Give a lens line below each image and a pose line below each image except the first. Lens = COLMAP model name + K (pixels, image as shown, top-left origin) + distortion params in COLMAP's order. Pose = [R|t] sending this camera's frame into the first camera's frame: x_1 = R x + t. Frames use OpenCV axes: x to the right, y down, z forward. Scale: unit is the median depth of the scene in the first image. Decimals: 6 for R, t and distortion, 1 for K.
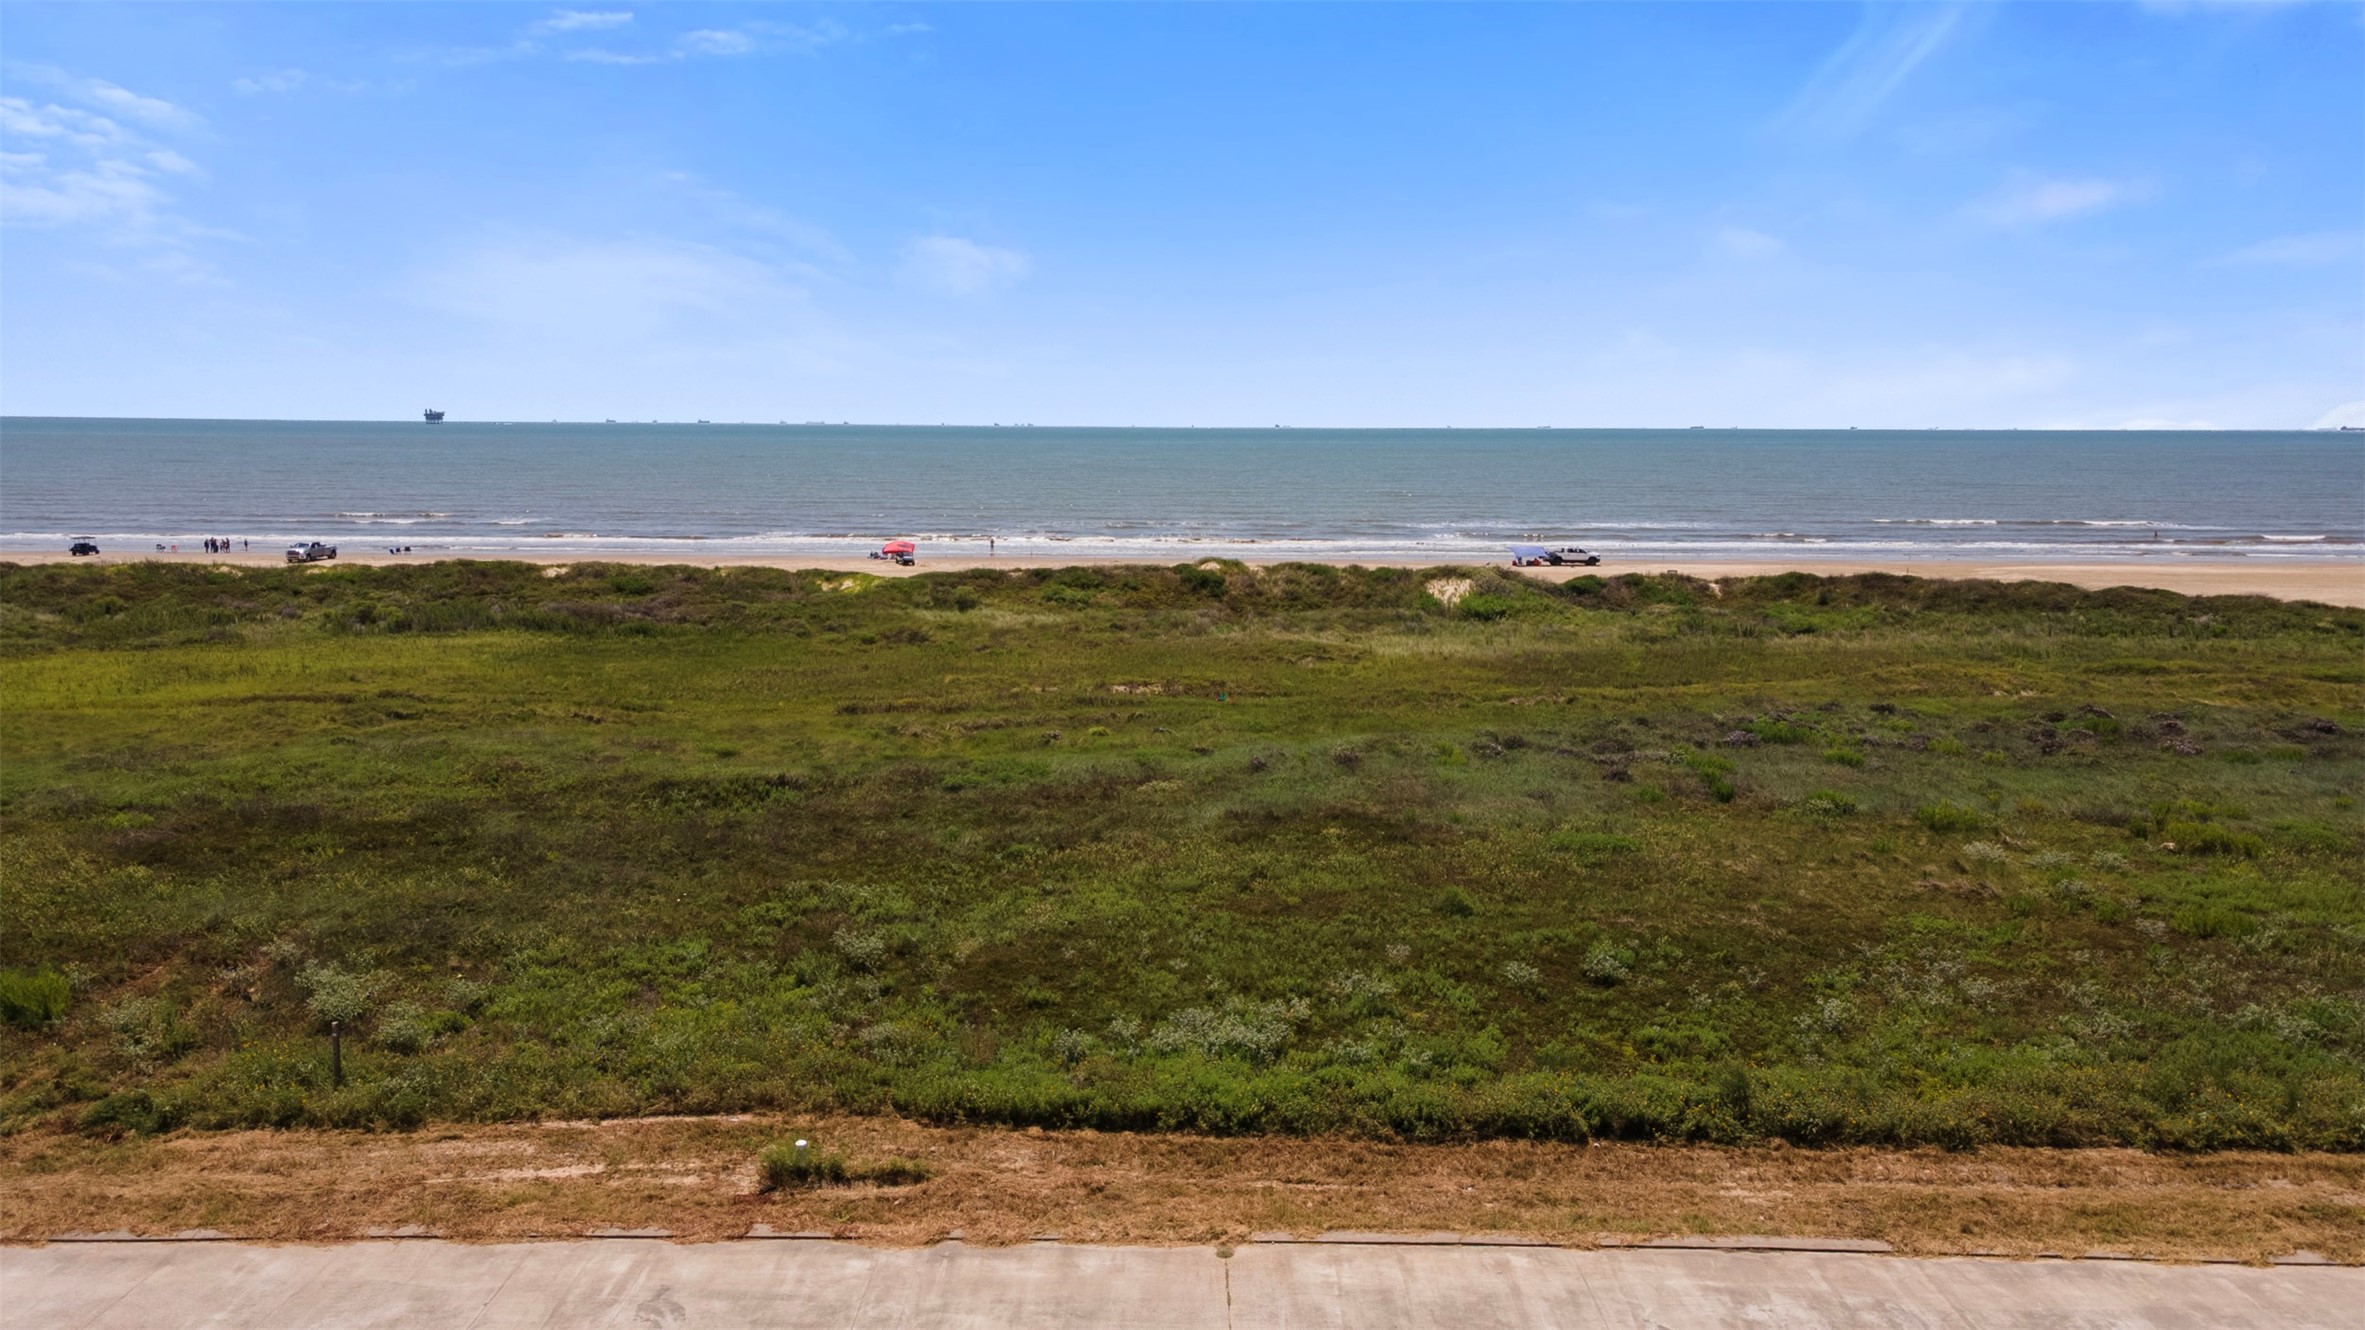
lens RADIAL K [[1735.9, 0, 1177.7], [0, 1735.9, 659.8], [0, 0, 1]] dist [0.018584, 0.040260]
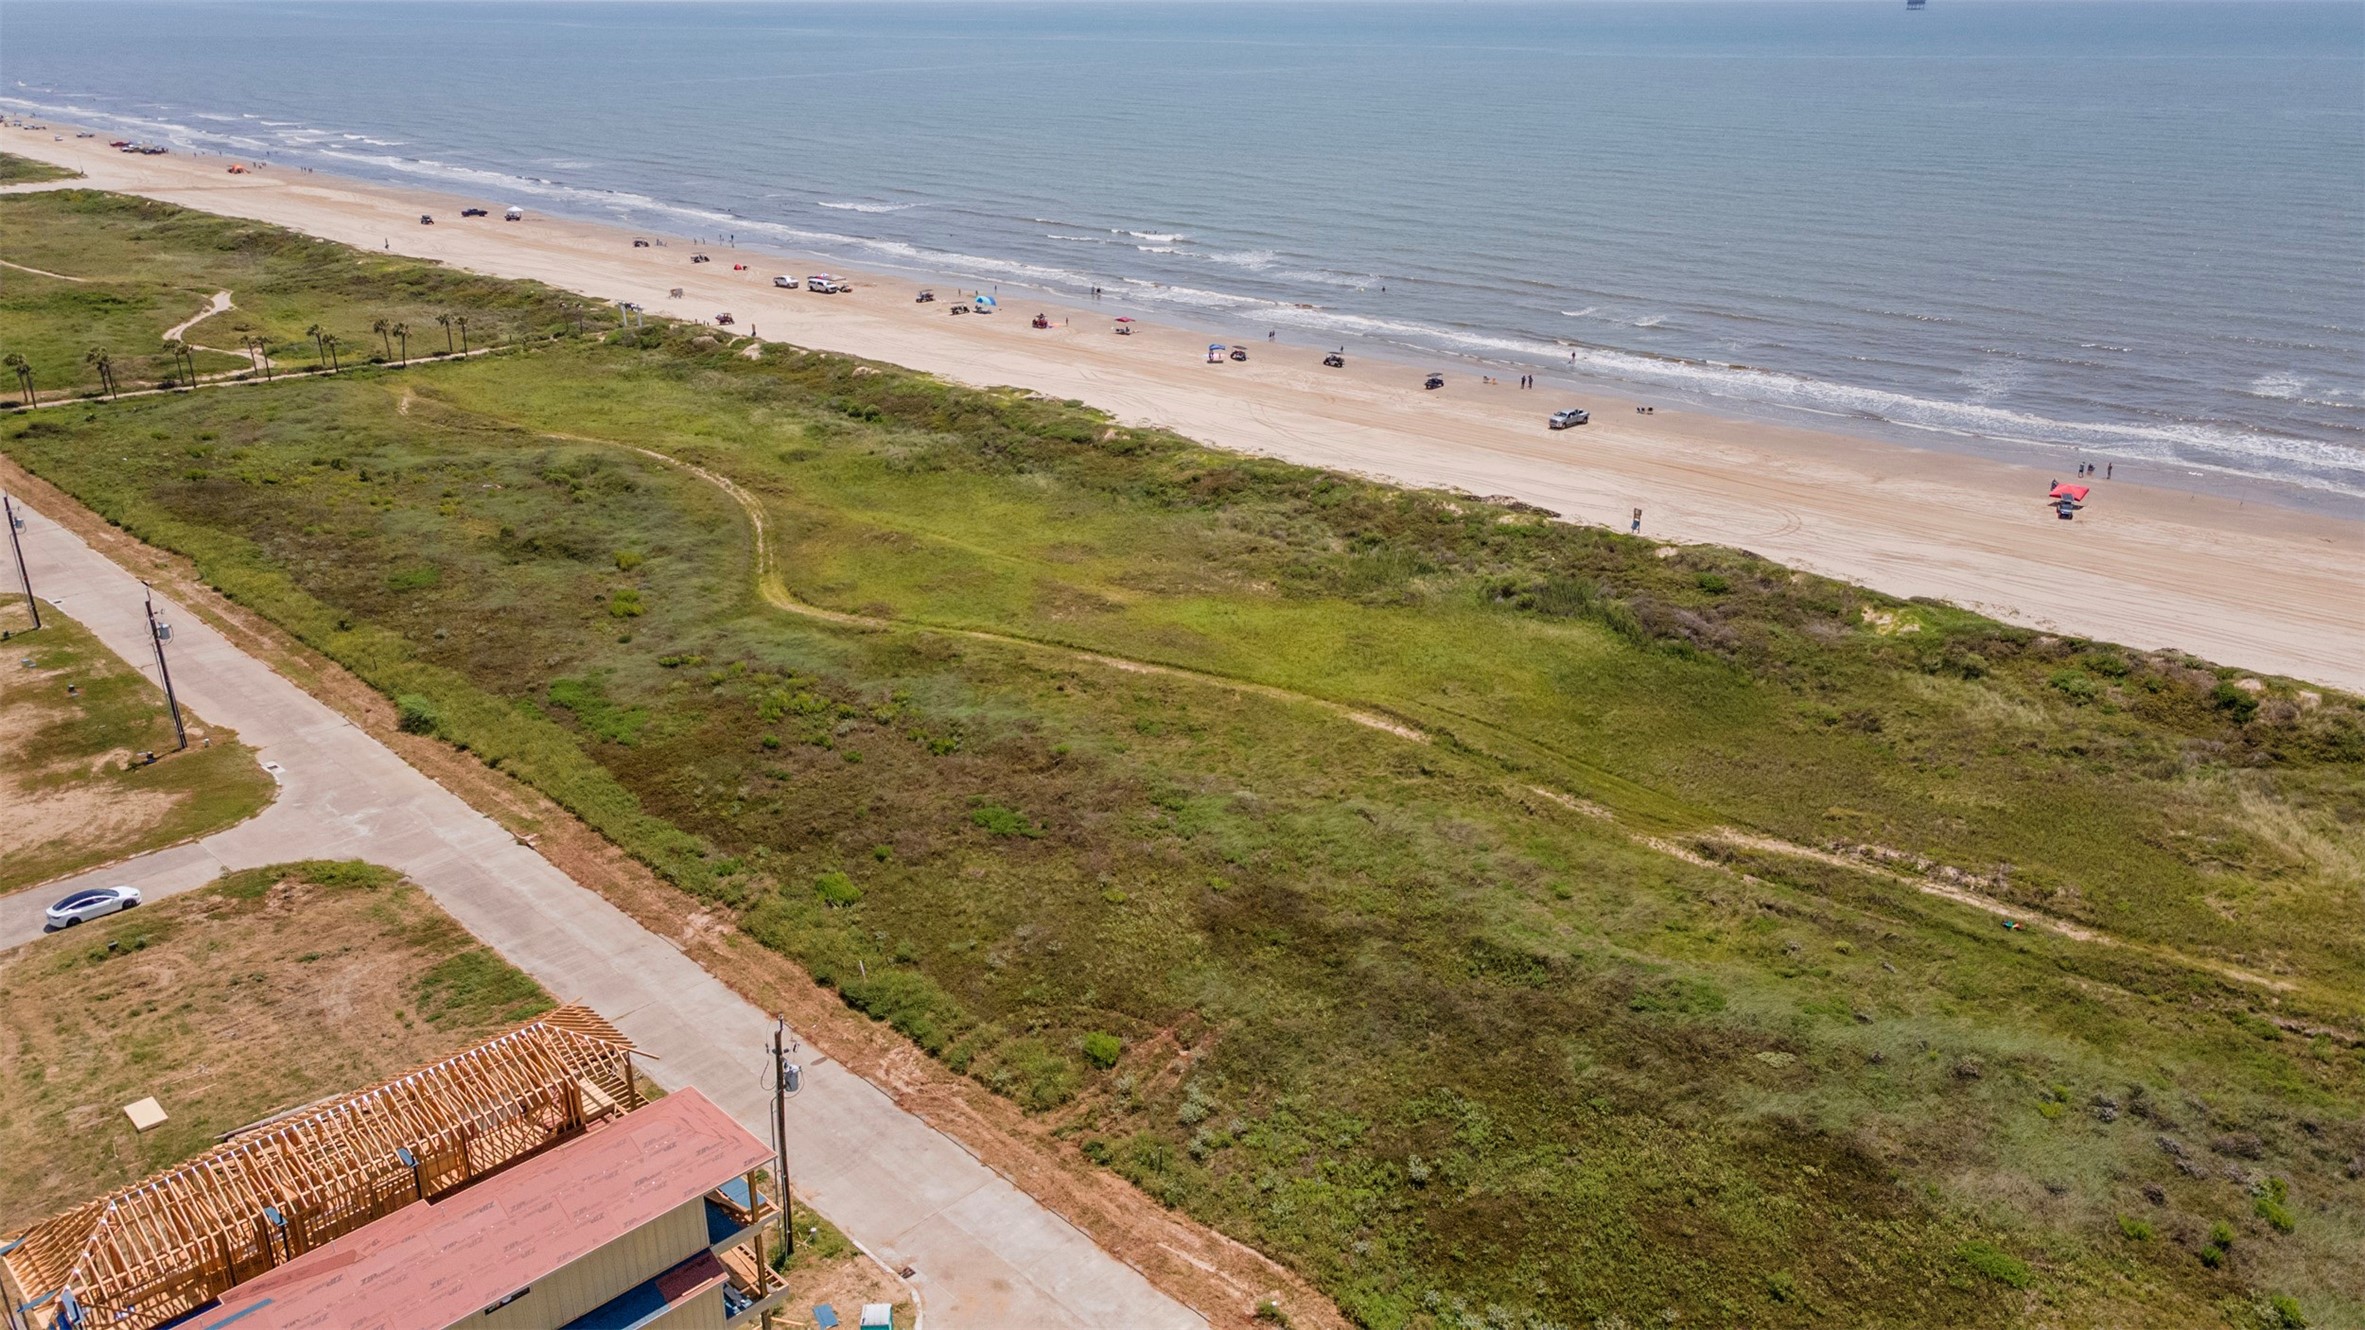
lens RADIAL K [[1735.9, 0, 1170.9], [0, 1735.9, 660.1], [0, 0, 1]] dist [0.018584, 0.040260]
pose [[0.710008, 0.244229, -0.660485, 0.962064], [-0.090667, 0.961830, 0.258193, -1.080054], [0.698332, -0.123435, 0.705051, -0.596503]]
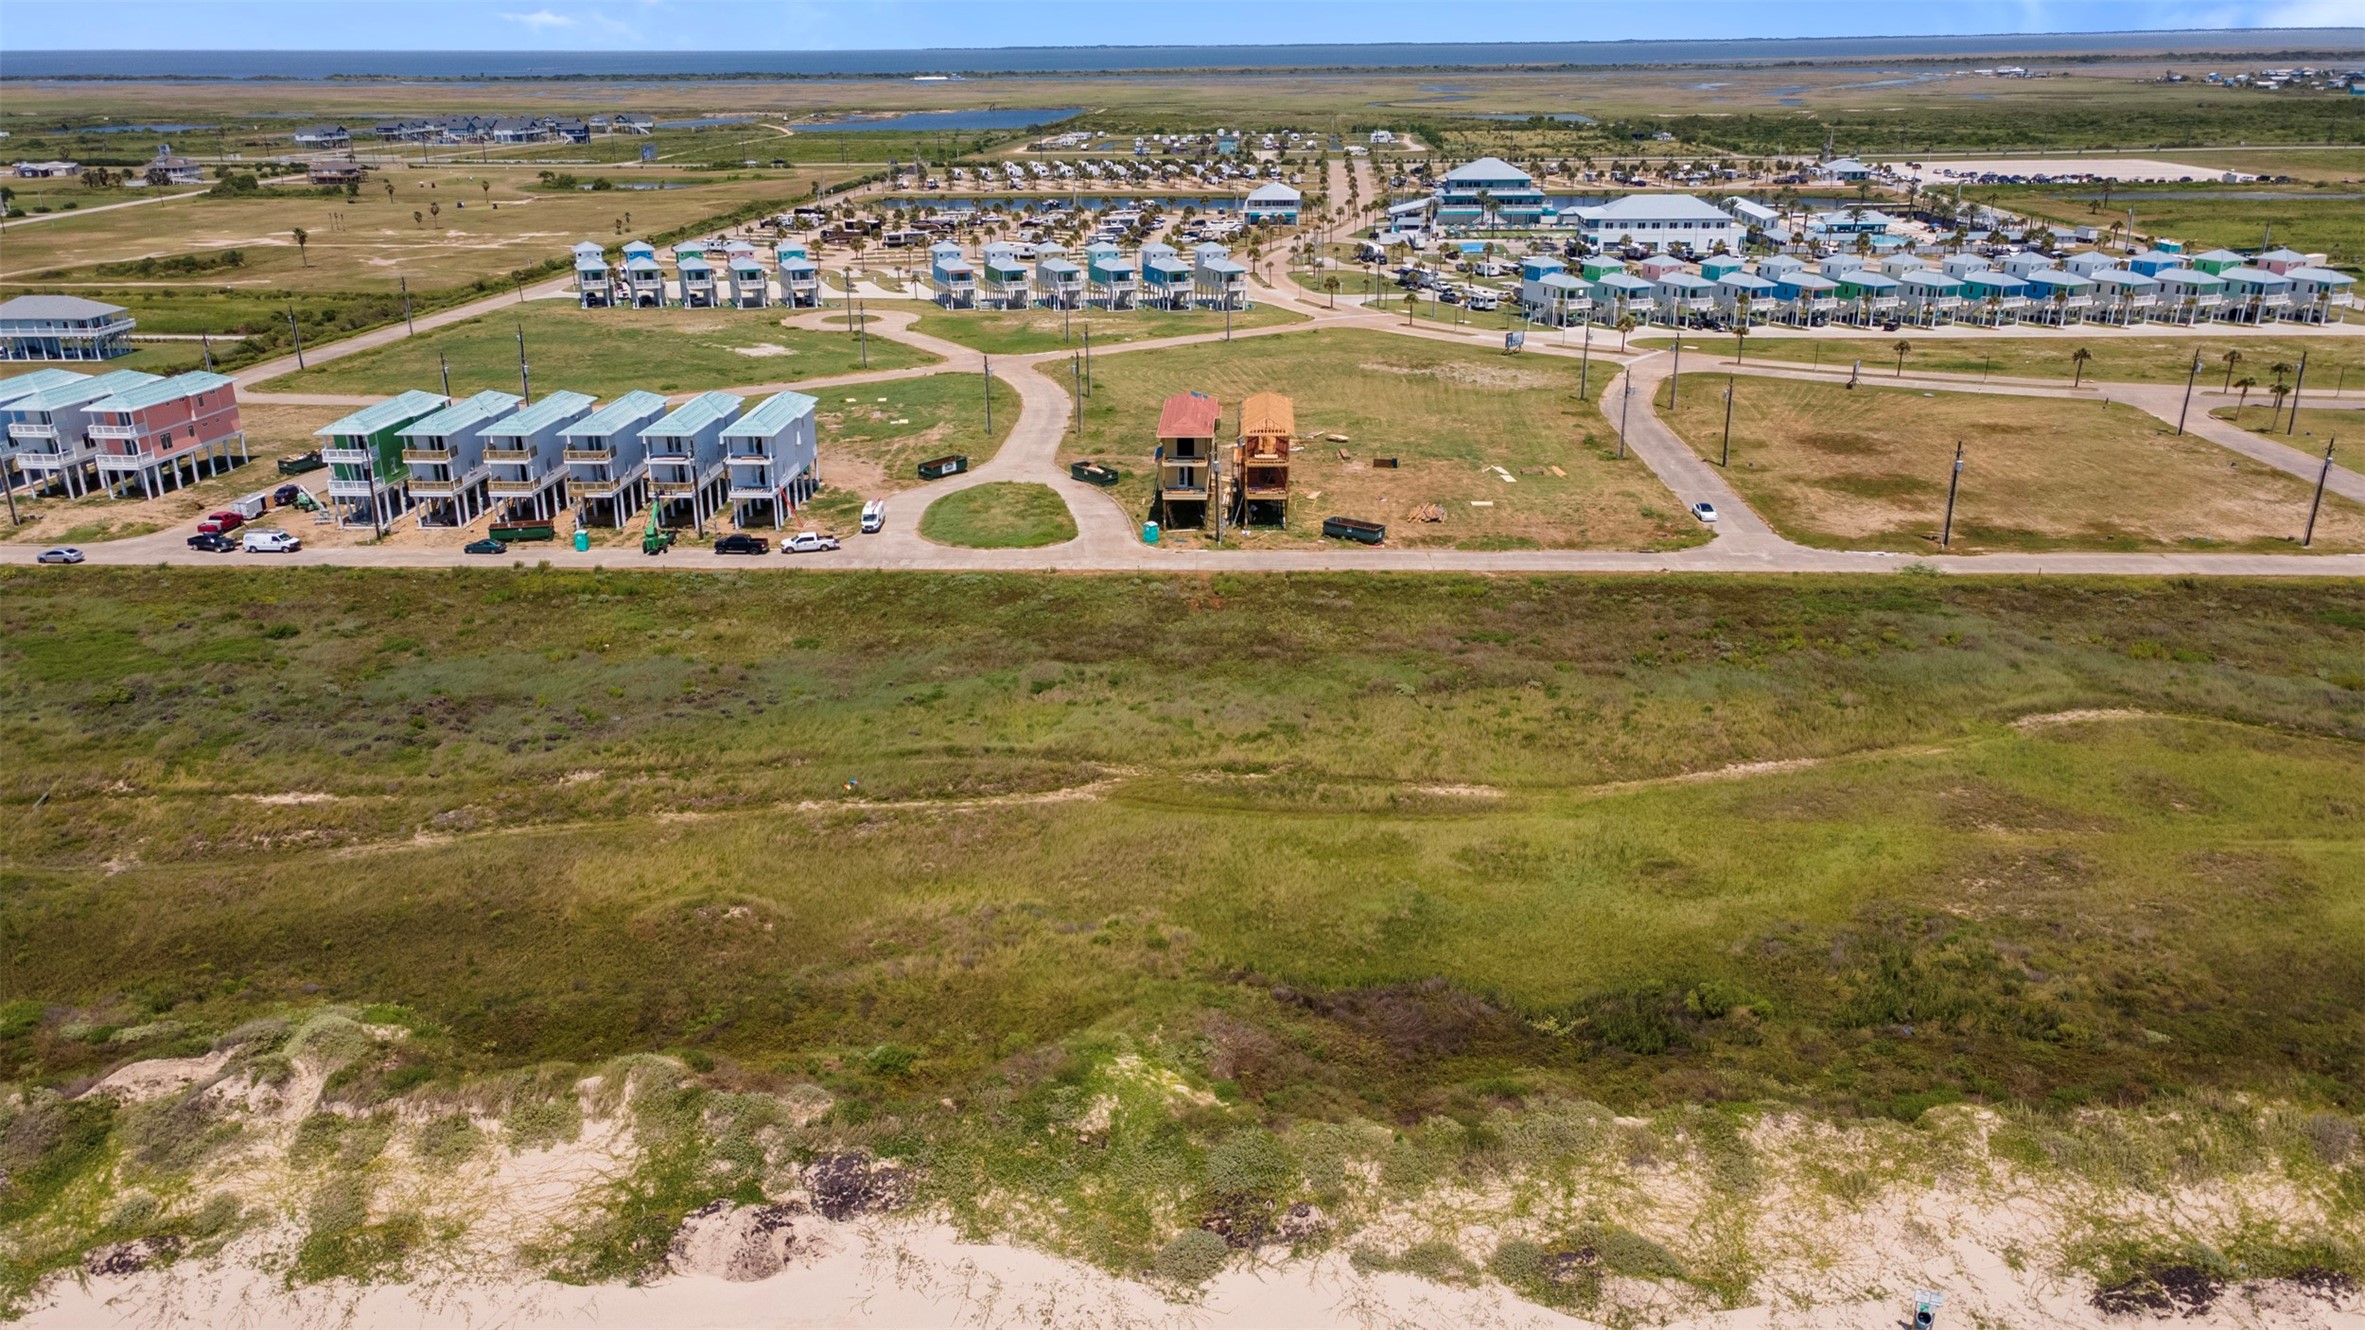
lens RADIAL K [[1735.9, 0, 1178.2], [0, 1735.9, 664.5], [0, 0, 1]] dist [0.018584, 0.040260]
pose [[-0.999497, -0.011892, 0.029411, -0.781815], [0.003216, 0.884325, 0.466861, -2.034868], [-0.031561, 0.466721, -0.883841, 5.967172]]
